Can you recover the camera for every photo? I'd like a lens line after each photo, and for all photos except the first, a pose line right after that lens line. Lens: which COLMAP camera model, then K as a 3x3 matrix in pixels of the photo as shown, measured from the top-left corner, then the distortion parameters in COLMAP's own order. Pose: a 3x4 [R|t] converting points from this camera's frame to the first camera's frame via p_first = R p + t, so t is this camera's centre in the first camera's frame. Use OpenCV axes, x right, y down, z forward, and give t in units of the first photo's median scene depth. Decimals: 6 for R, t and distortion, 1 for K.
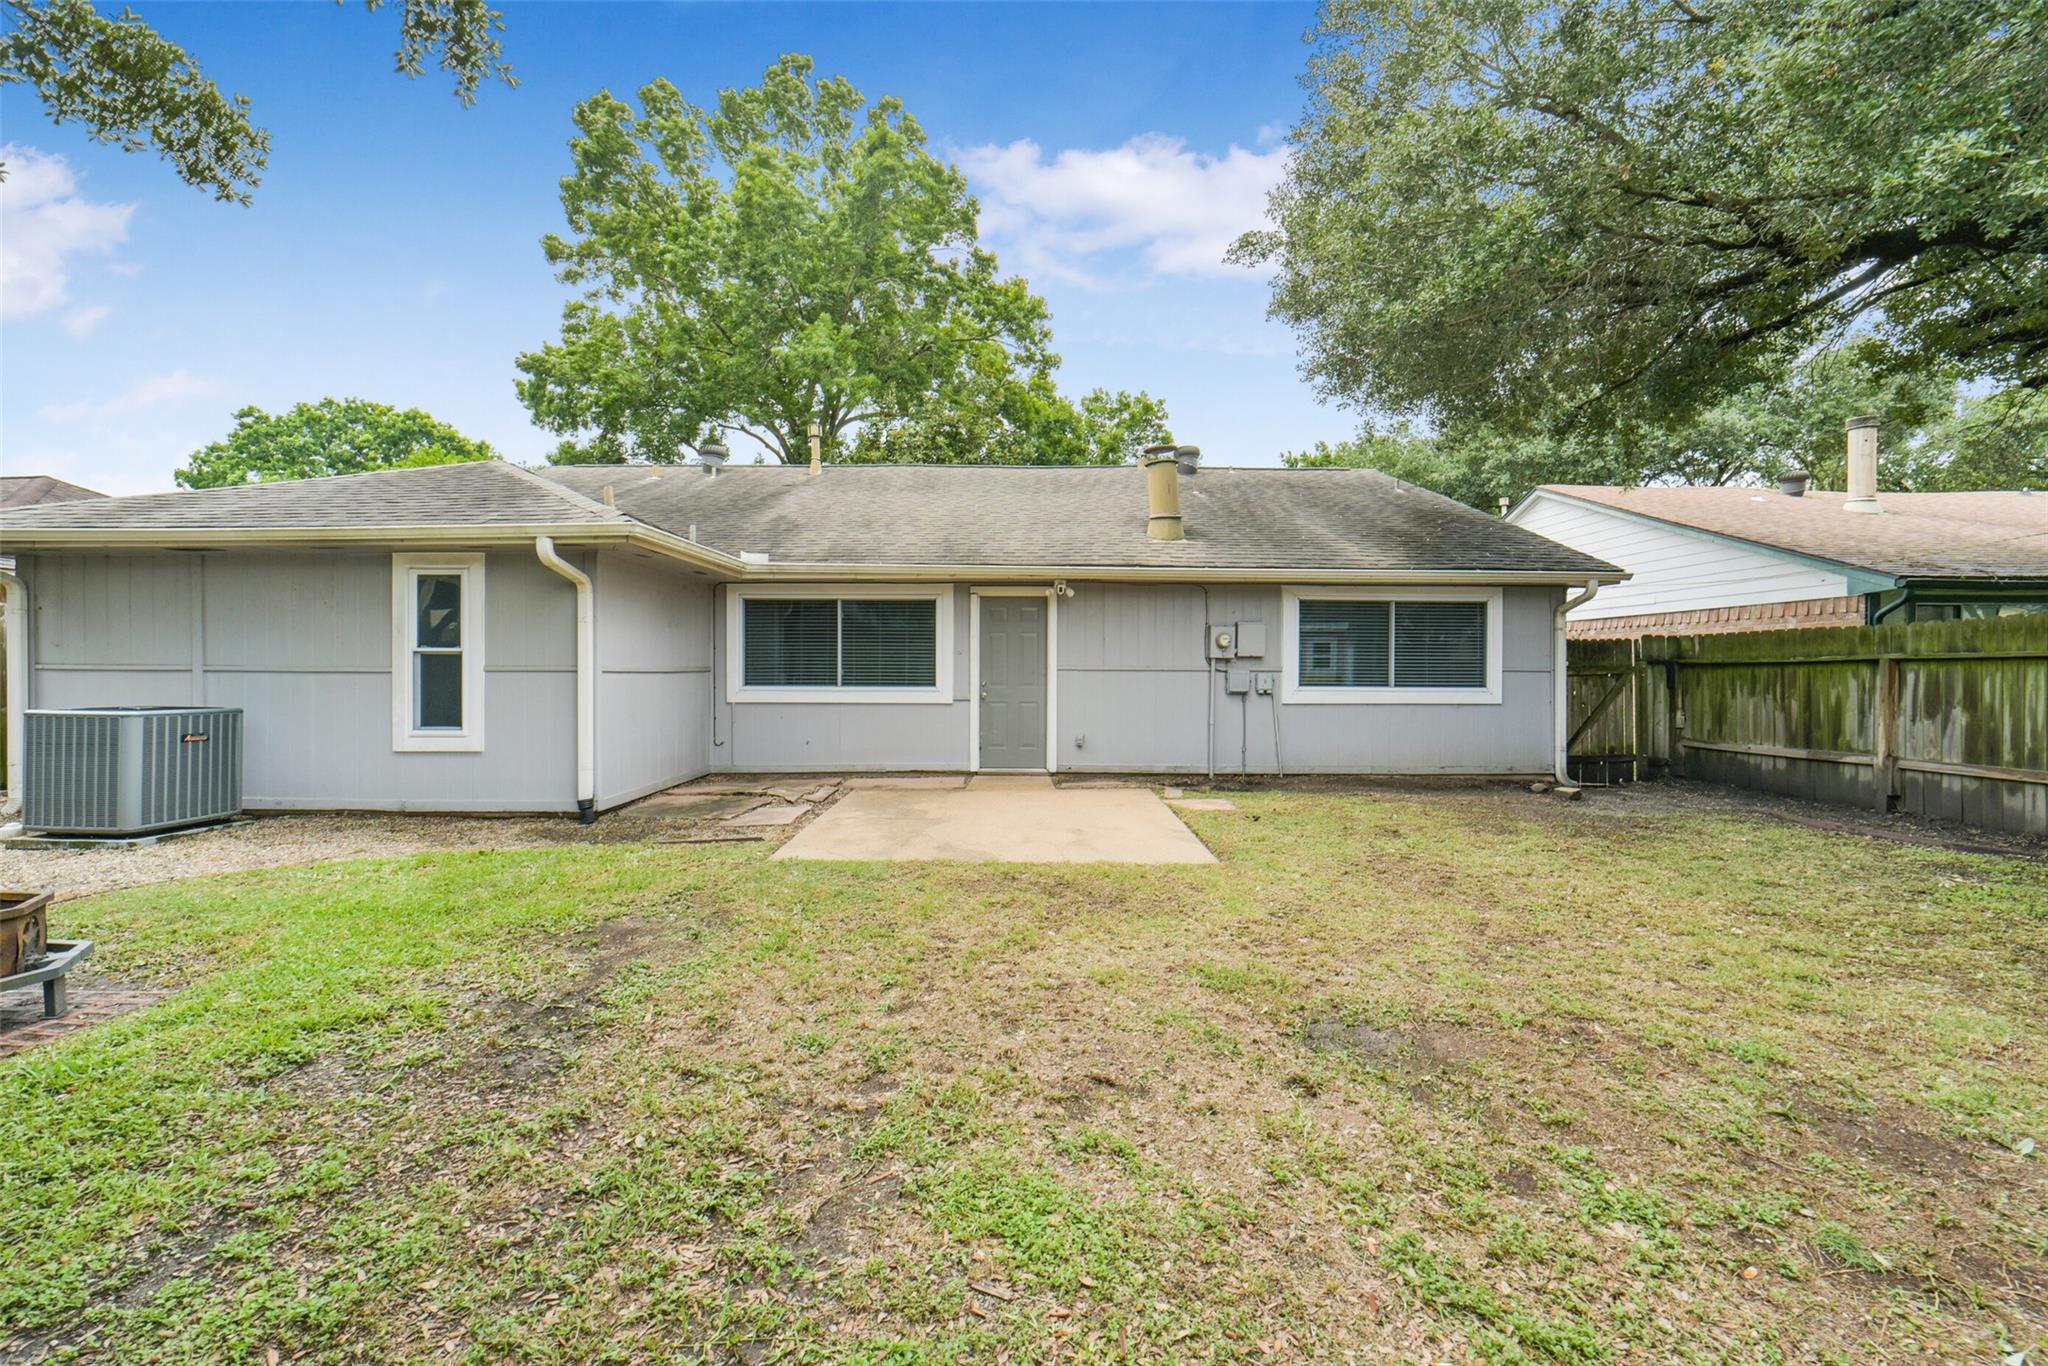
lens RADIAL K [[800.8, 0, 1033.1], [0, 800.8, 677.7], [0, 0, 1]] dist [-0.043380, 0.010076]
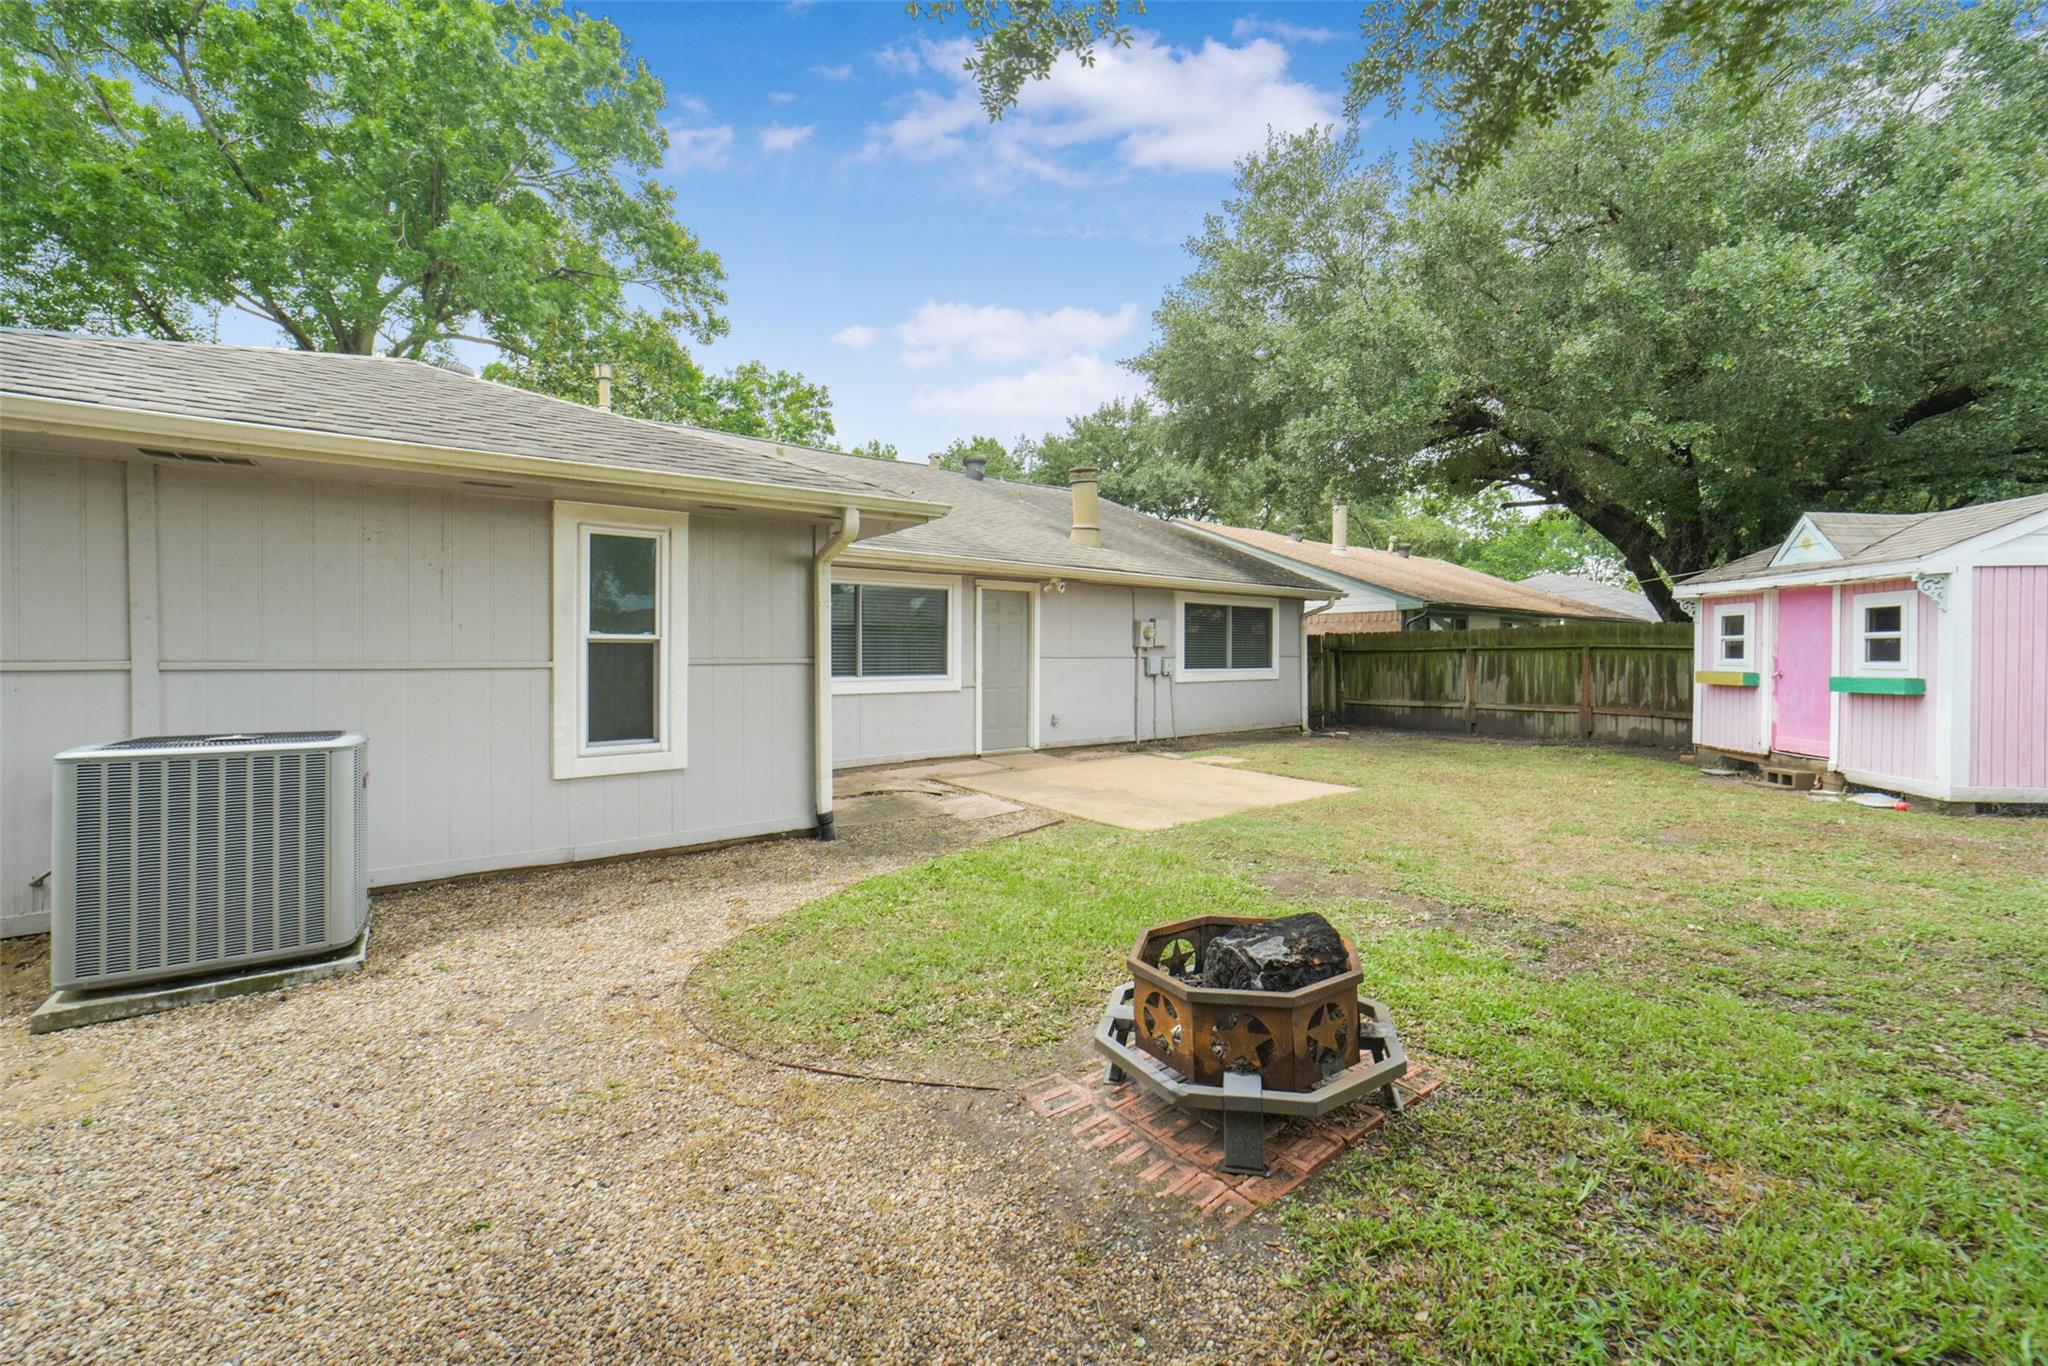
lens RADIAL K [[800.5, 0, 1039.4], [0, 800.5, 662.2], [0, 0, 1]] dist [-0.049285, 0.010119]
pose [[0.785925, -0.009761, 0.618245, -0.671113], [0.009372, 0.999949, 0.003874, -0.007646], [-0.618251, 0.002750, 0.785976, 0.125834]]
